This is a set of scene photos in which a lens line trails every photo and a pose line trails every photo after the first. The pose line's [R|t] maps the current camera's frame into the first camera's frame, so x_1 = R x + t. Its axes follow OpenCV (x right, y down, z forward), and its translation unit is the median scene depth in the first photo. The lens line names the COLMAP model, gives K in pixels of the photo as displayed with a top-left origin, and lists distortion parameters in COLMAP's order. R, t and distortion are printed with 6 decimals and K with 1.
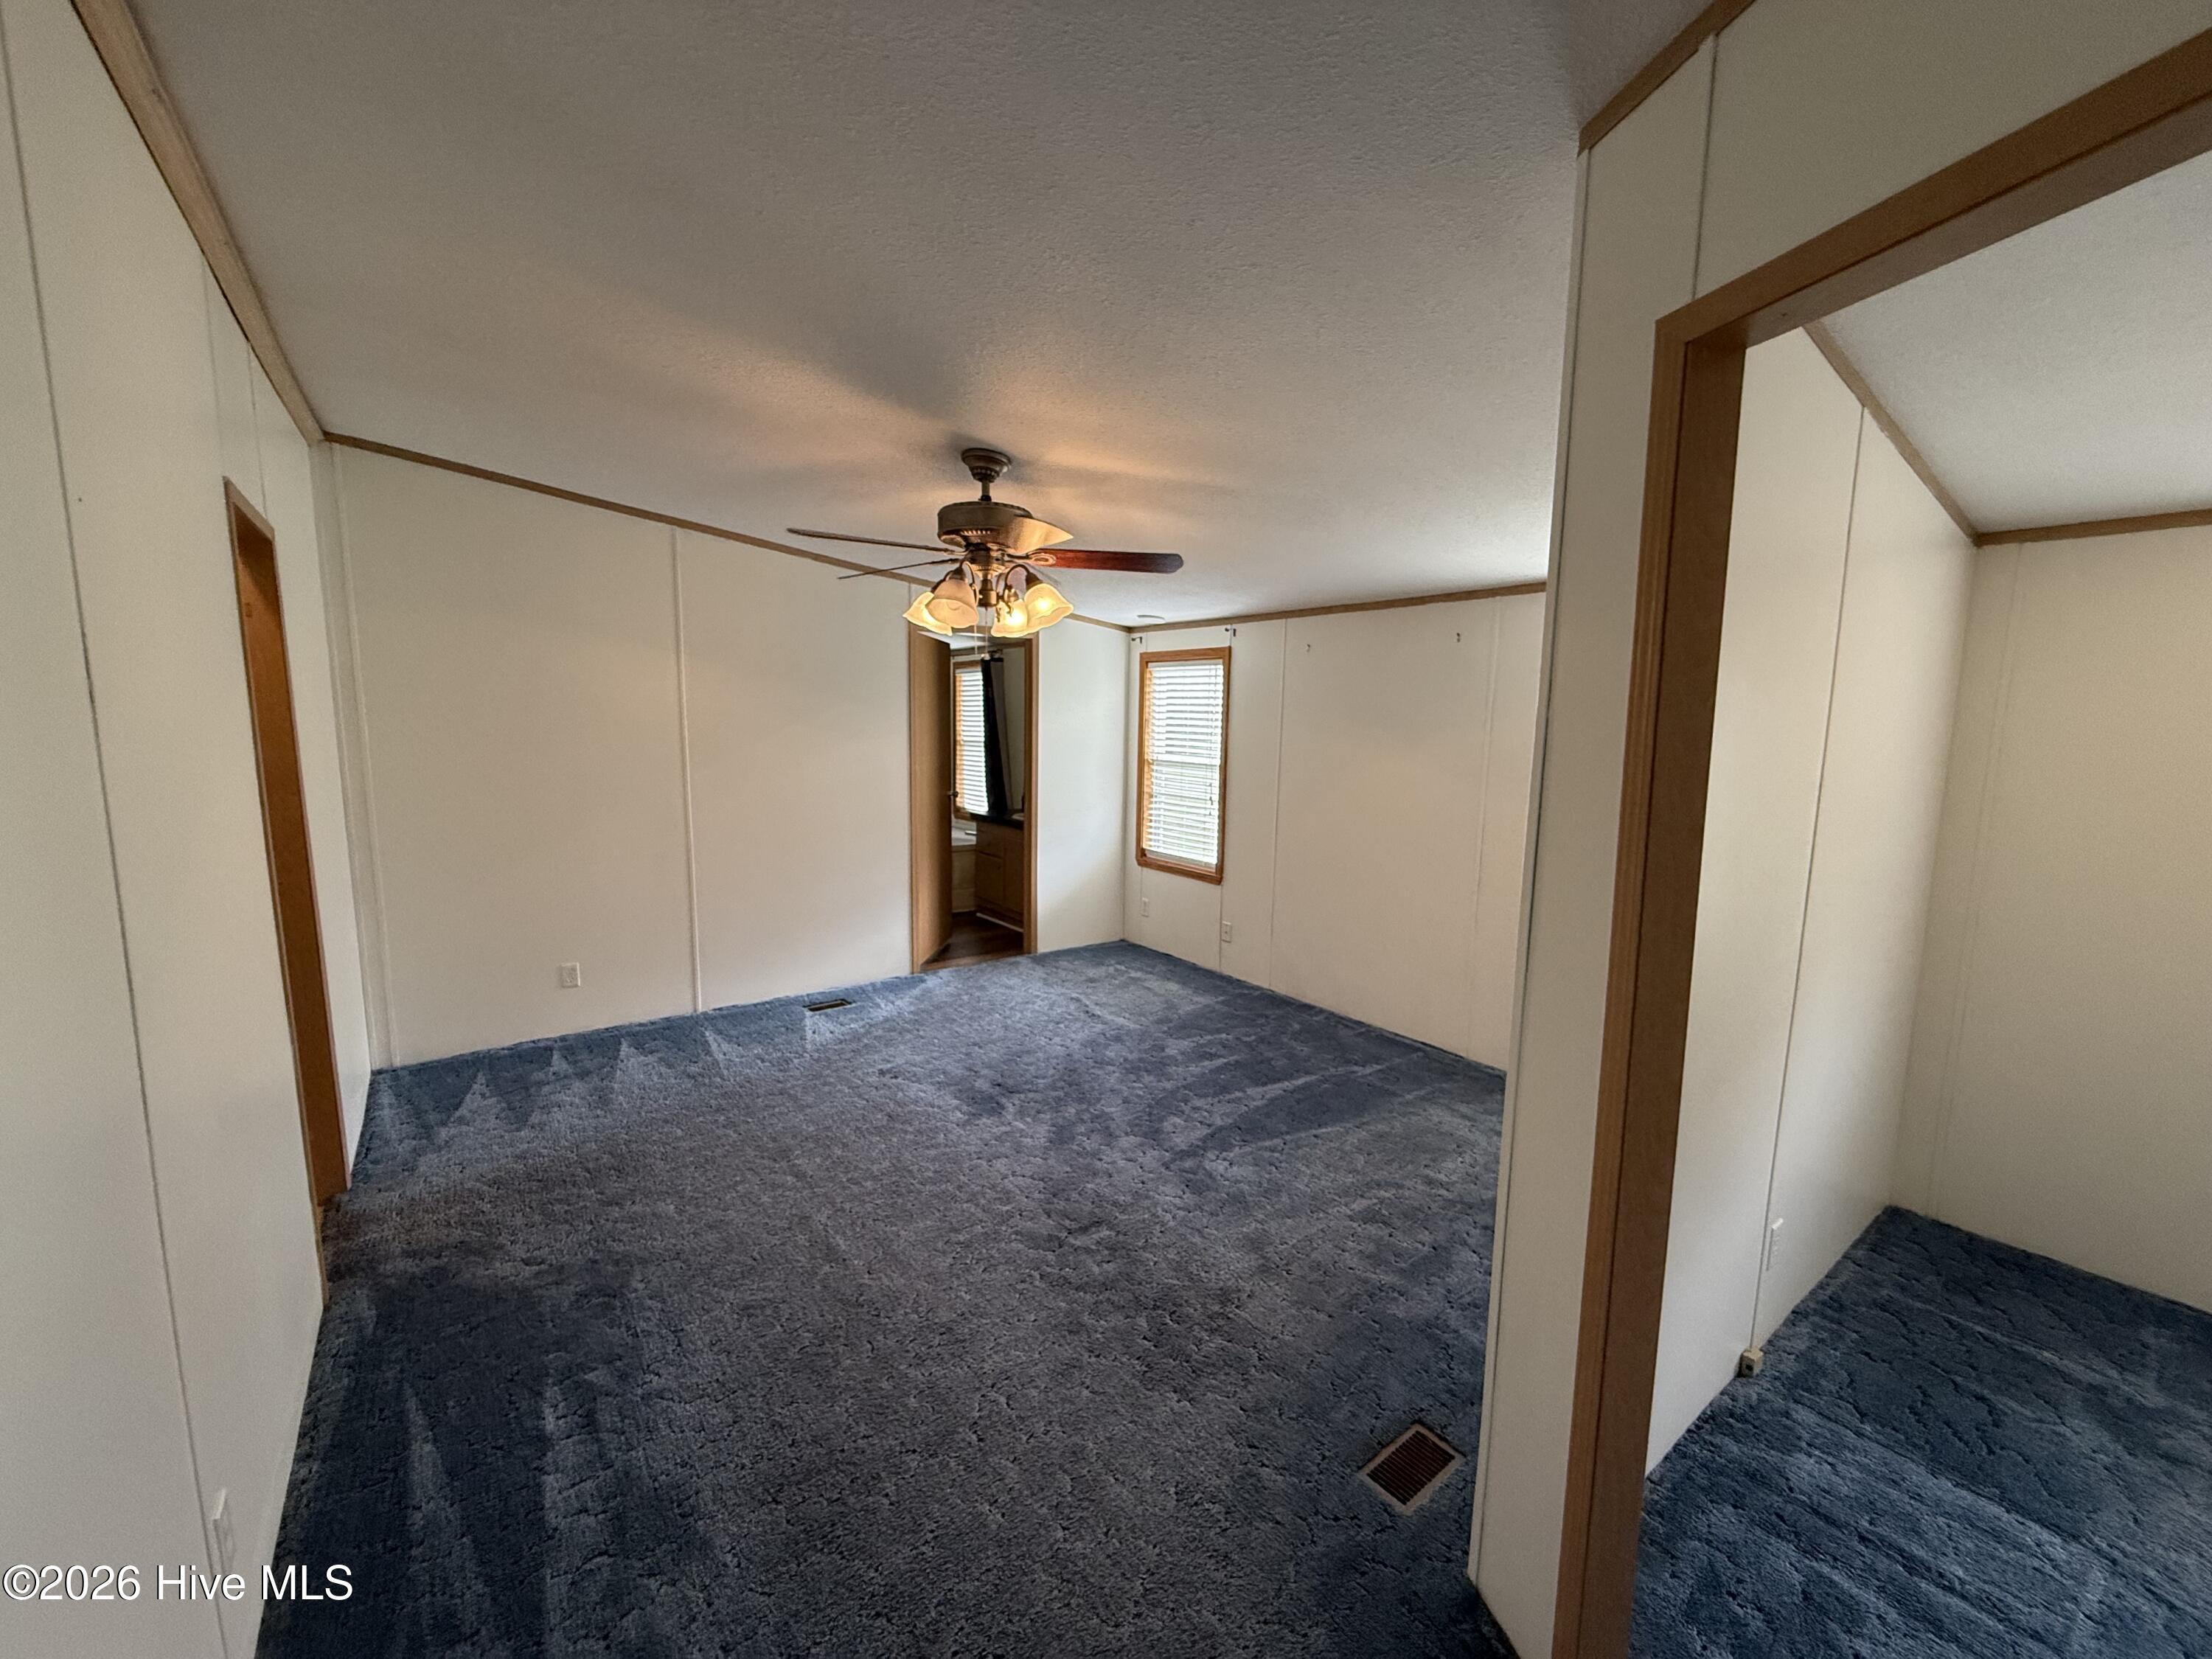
lens RADIAL K [[881.2, 0, 1102.3], [0, 881.2, 833.3], [0, 0, 1]] dist [-0.004476, 0.000364]
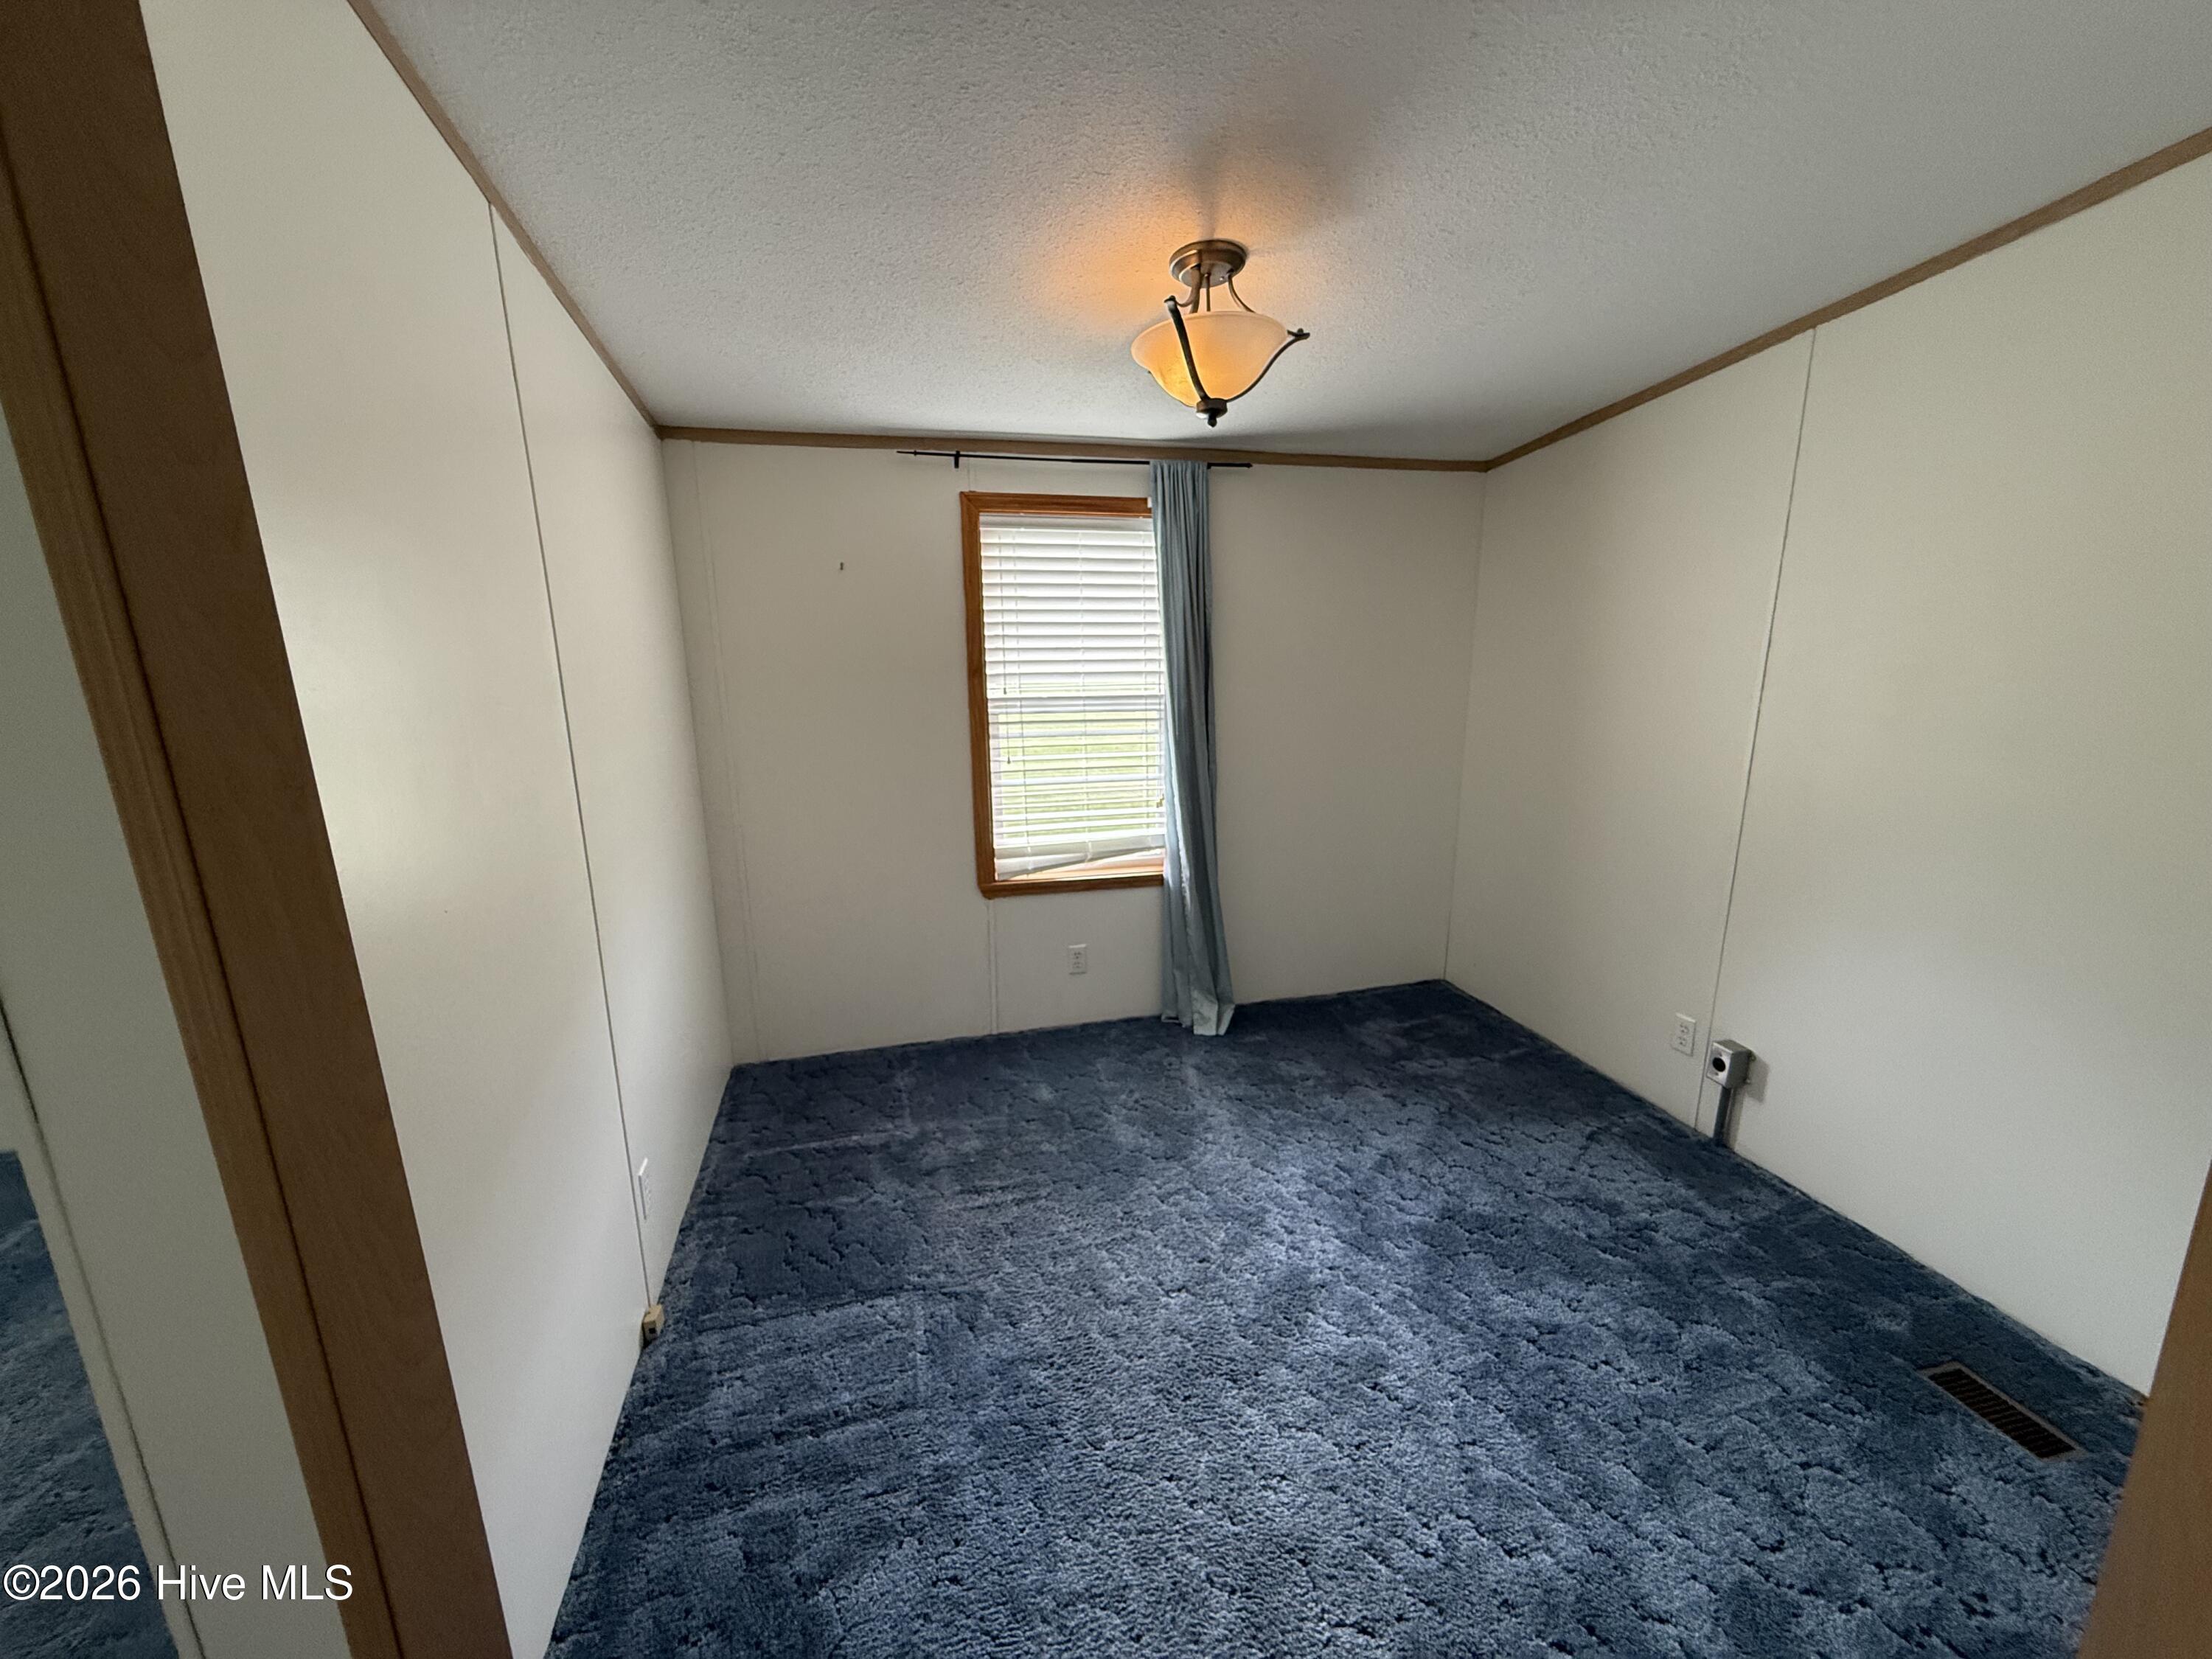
lens RADIAL K [[881.2, 0, 1107.5], [0, 881.2, 828.5], [0, 0, 1]] dist [-0.004476, 0.000364]
pose [[0.369733, -0.219817, 0.902761, 0.206677], [0.132778, 0.974140, 0.182817, -0.007789], [-0.919602, 0.052273, 0.389358, 0.184347]]
